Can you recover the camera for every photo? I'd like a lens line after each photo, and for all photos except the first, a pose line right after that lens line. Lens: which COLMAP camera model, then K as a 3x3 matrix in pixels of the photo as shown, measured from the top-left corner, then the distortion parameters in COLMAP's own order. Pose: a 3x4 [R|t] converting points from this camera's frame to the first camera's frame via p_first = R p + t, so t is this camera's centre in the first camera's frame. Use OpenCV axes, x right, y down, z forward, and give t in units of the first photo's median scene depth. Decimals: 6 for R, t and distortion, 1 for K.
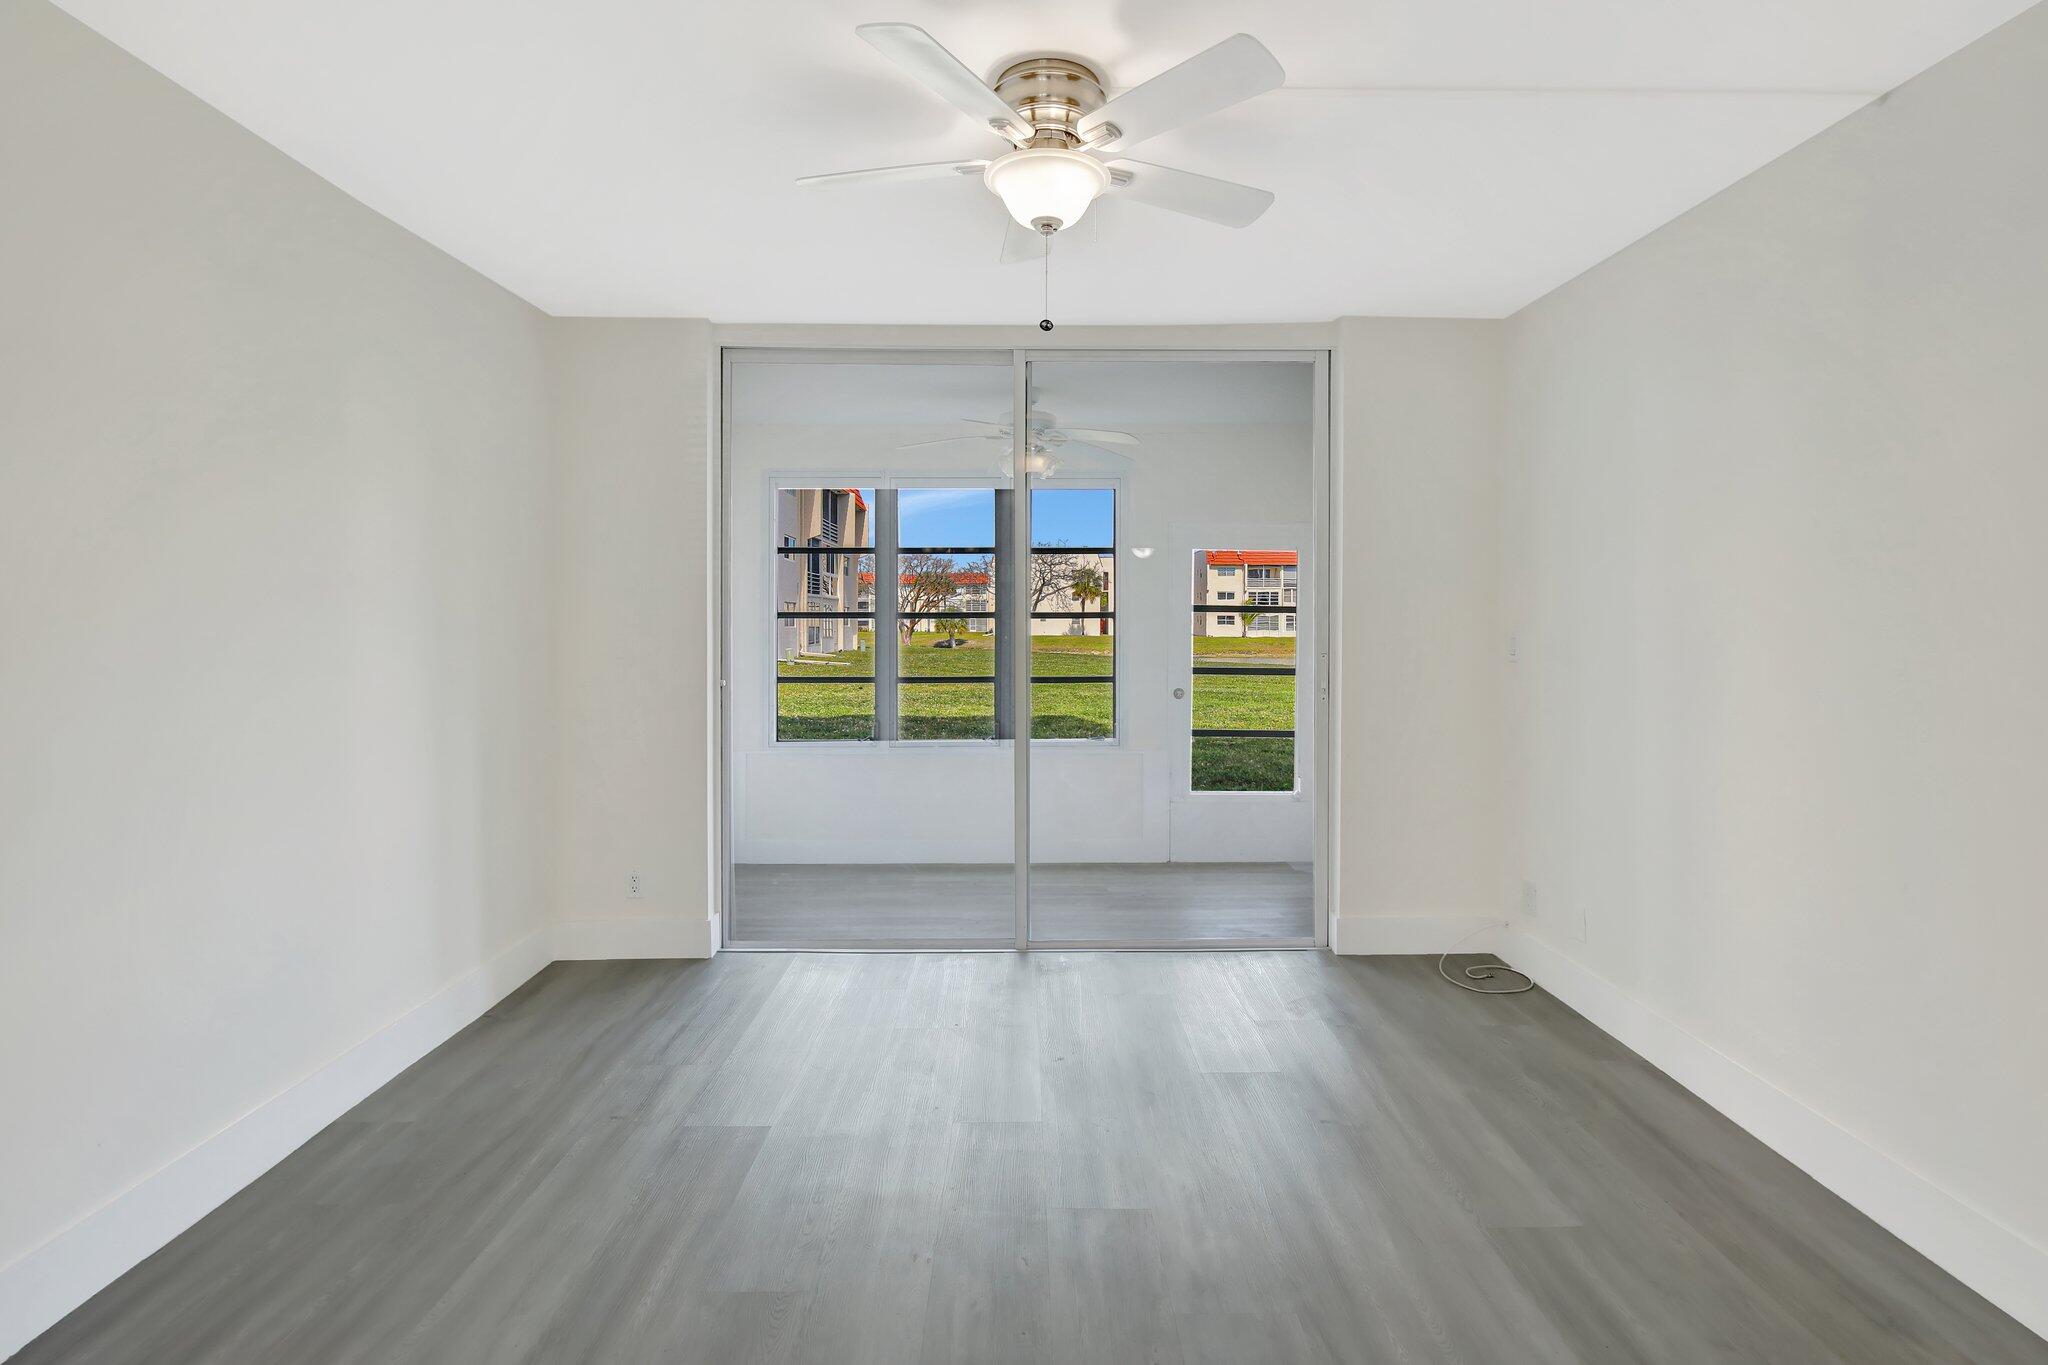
lens RADIAL K [[971.1, 0, 1033.0], [0, 971.1, 621.6], [0, 0, 1]] dist [-0.028080, 0.013669]
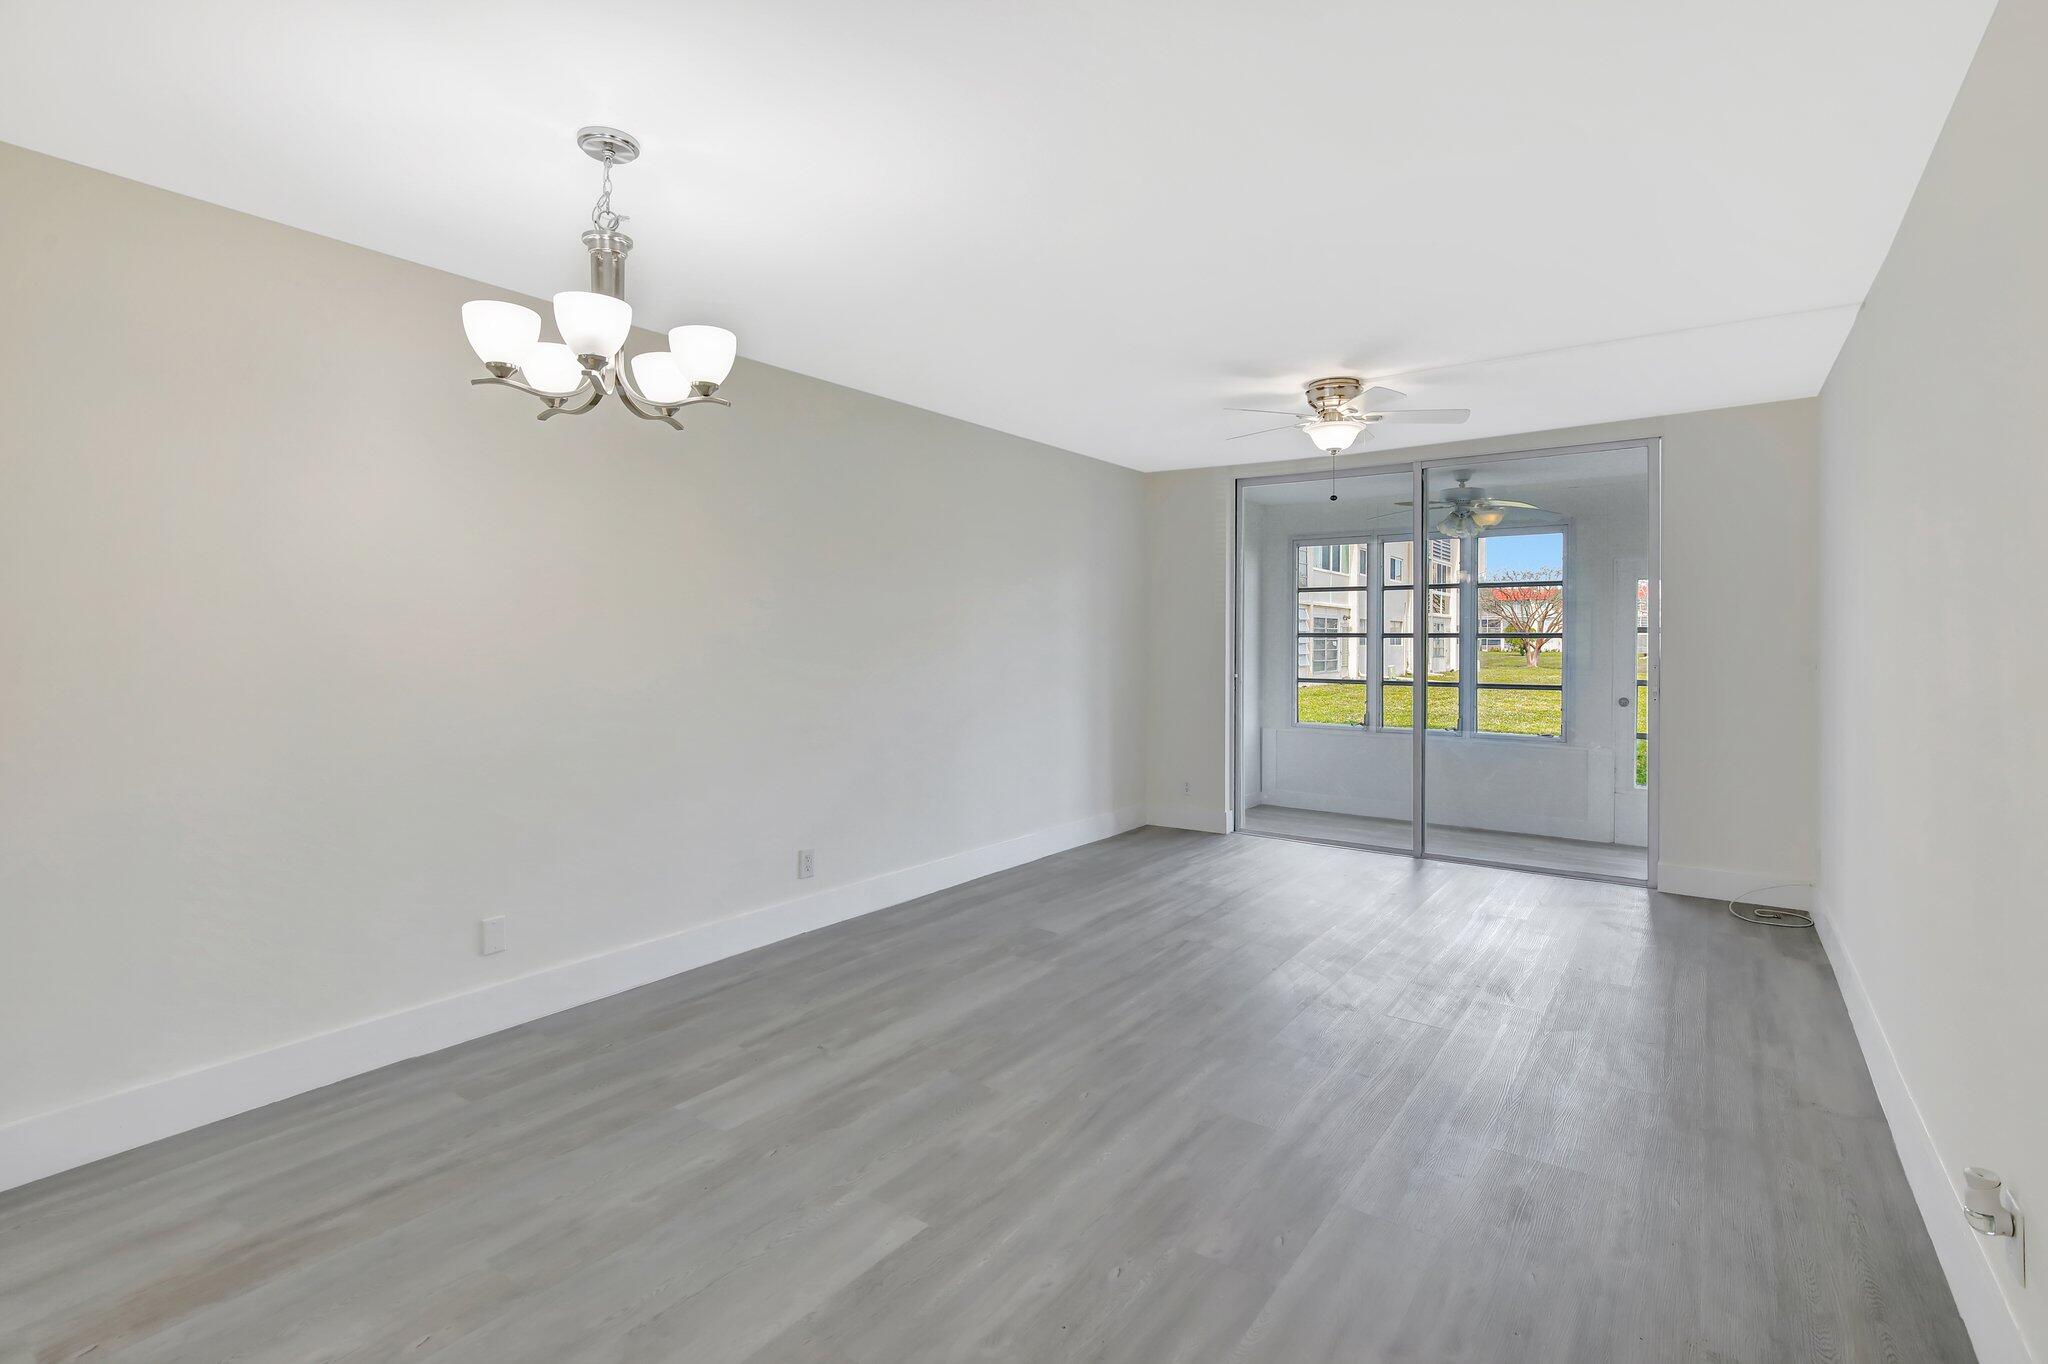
lens RADIAL K [[971.1, 0, 1033.0], [0, 971.1, 621.1], [0, 0, 1]] dist [-0.028080, 0.013669]
pose [[0.810828, -0.008106, -0.585228, 0.393977], [-0.003815, 0.999810, -0.019133, -0.000090], [0.585272, 0.017746, 0.810643, -0.600537]]
